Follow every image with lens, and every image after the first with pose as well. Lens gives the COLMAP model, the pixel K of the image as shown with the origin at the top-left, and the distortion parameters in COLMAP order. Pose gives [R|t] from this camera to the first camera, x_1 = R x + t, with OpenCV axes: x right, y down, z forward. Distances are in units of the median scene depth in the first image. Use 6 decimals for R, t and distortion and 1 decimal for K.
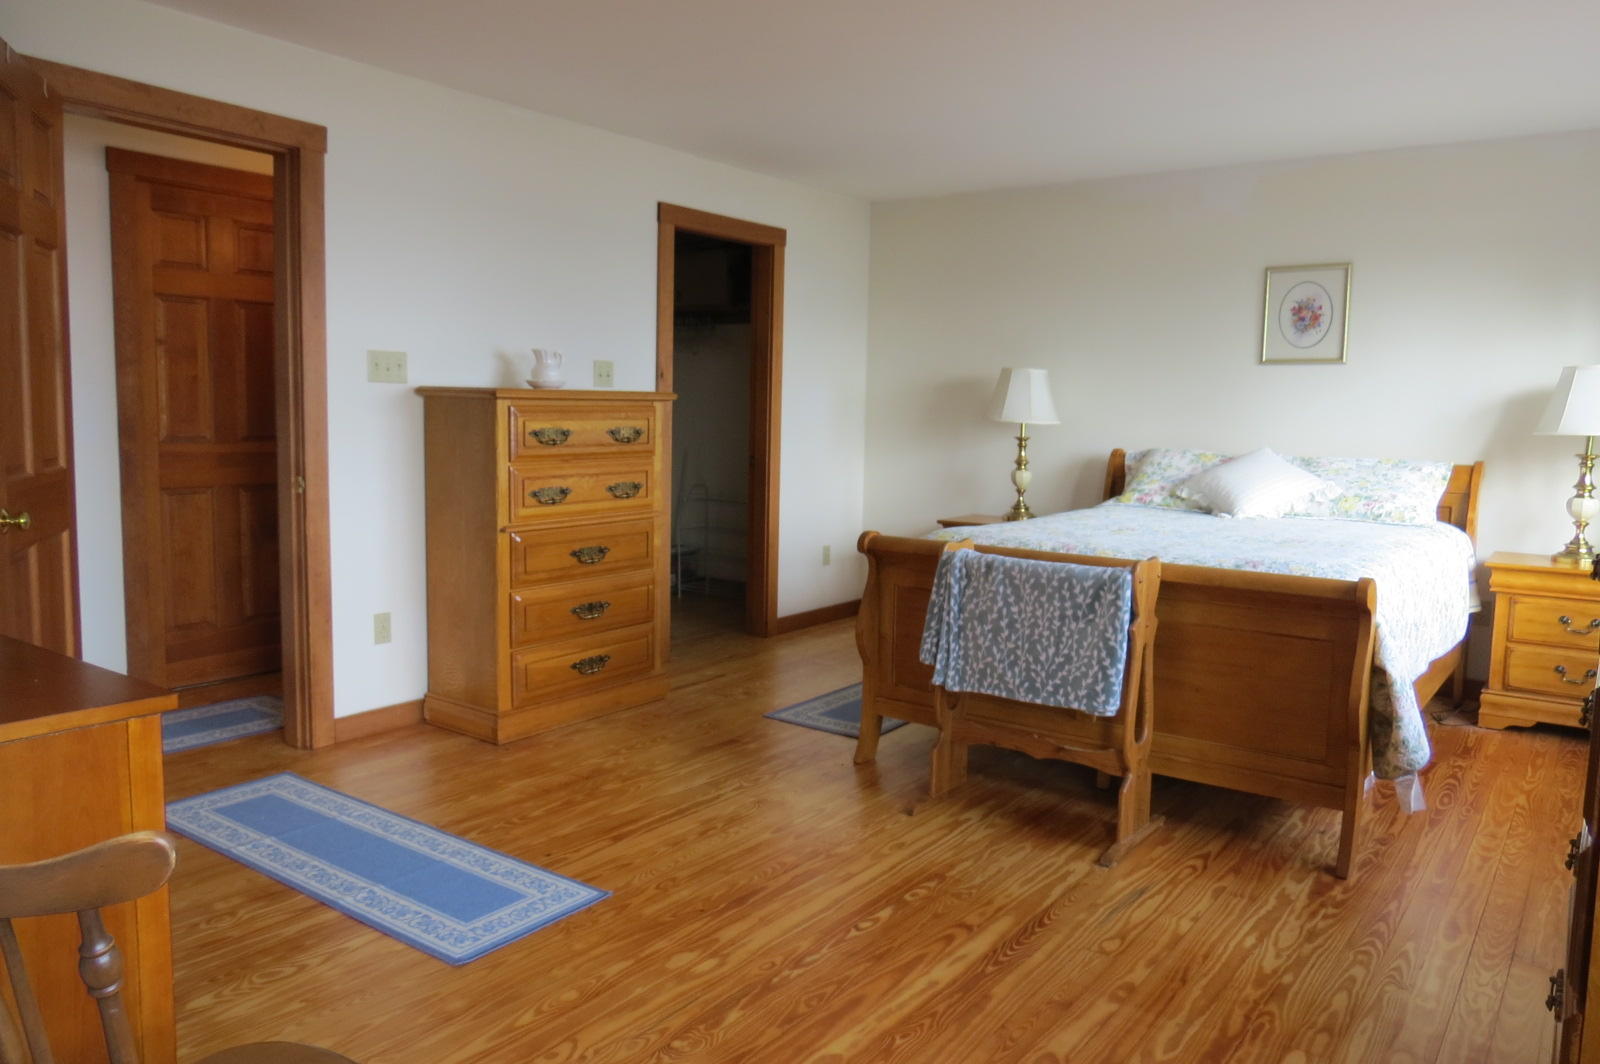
lens RADIAL K [[1158.8, 0, 800.0], [0, 1158.8, 532.0], [0, 0, 1]] dist [-0.012648, 0.005912]
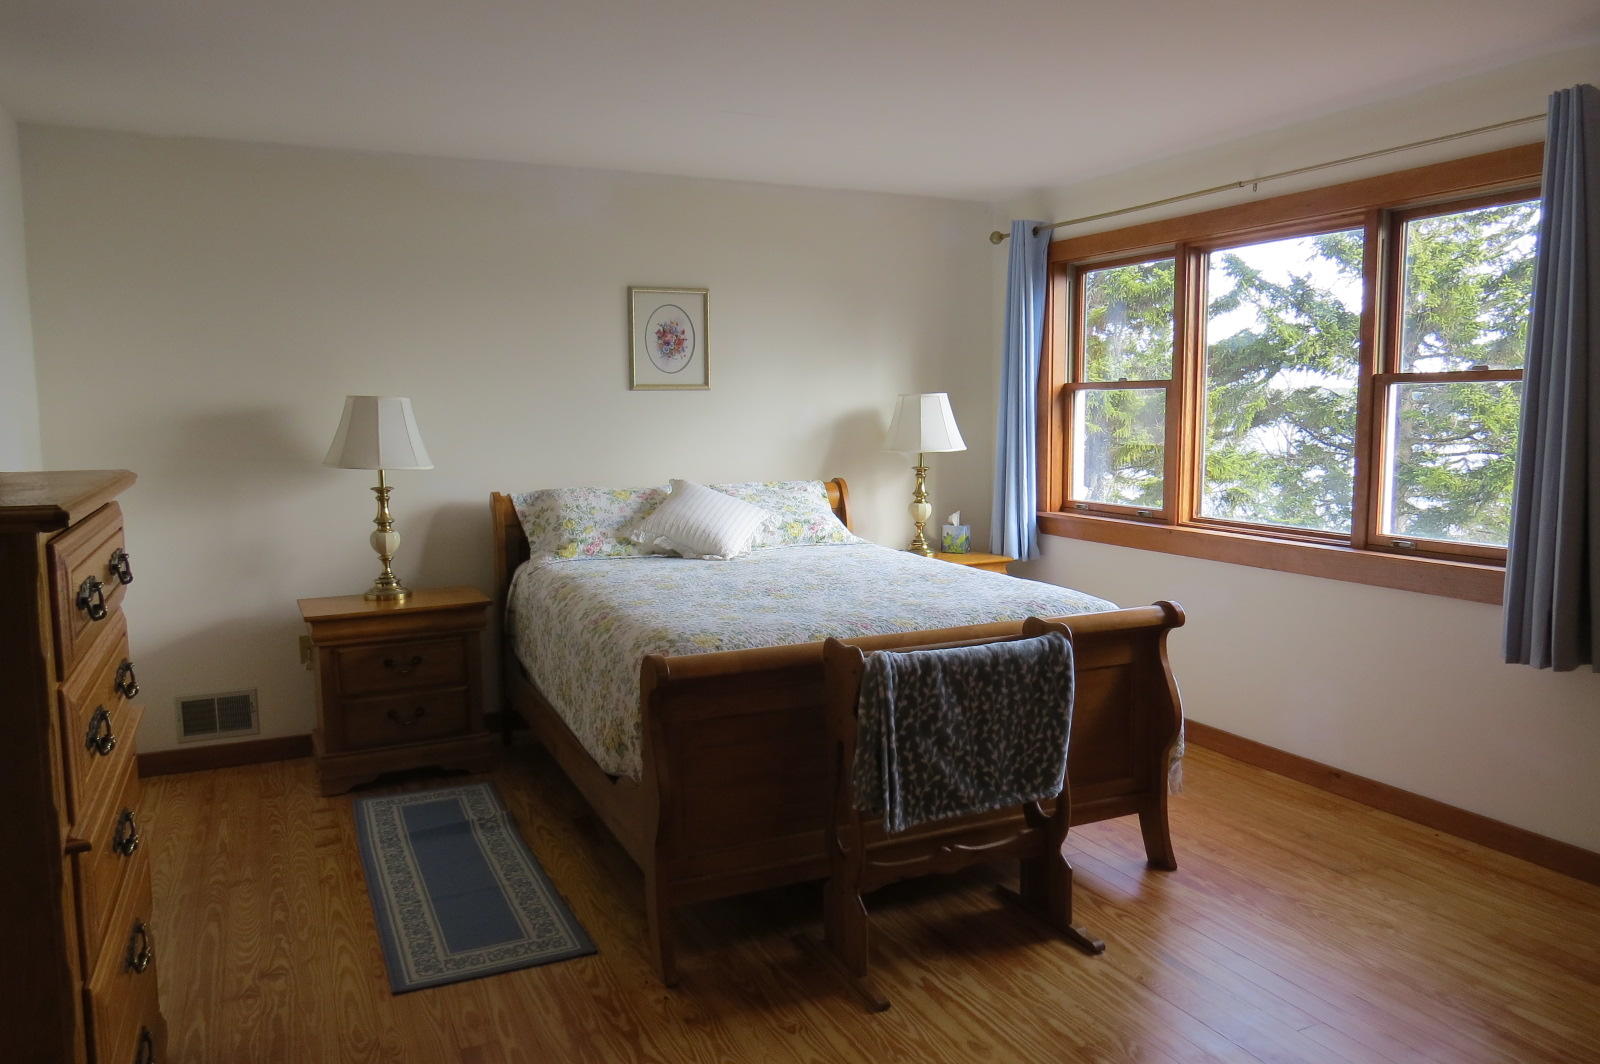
lens RADIAL K [[1158.8, 0, 800.0], [0, 1158.8, 532.0], [0, 0, 1]] dist [-0.012648, 0.005912]
pose [[0.445709, -0.118914, 0.887245, -0.592487], [0.109613, 0.990929, 0.077746, -0.138033], [-0.888442, 0.062602, 0.454701, 0.716009]]
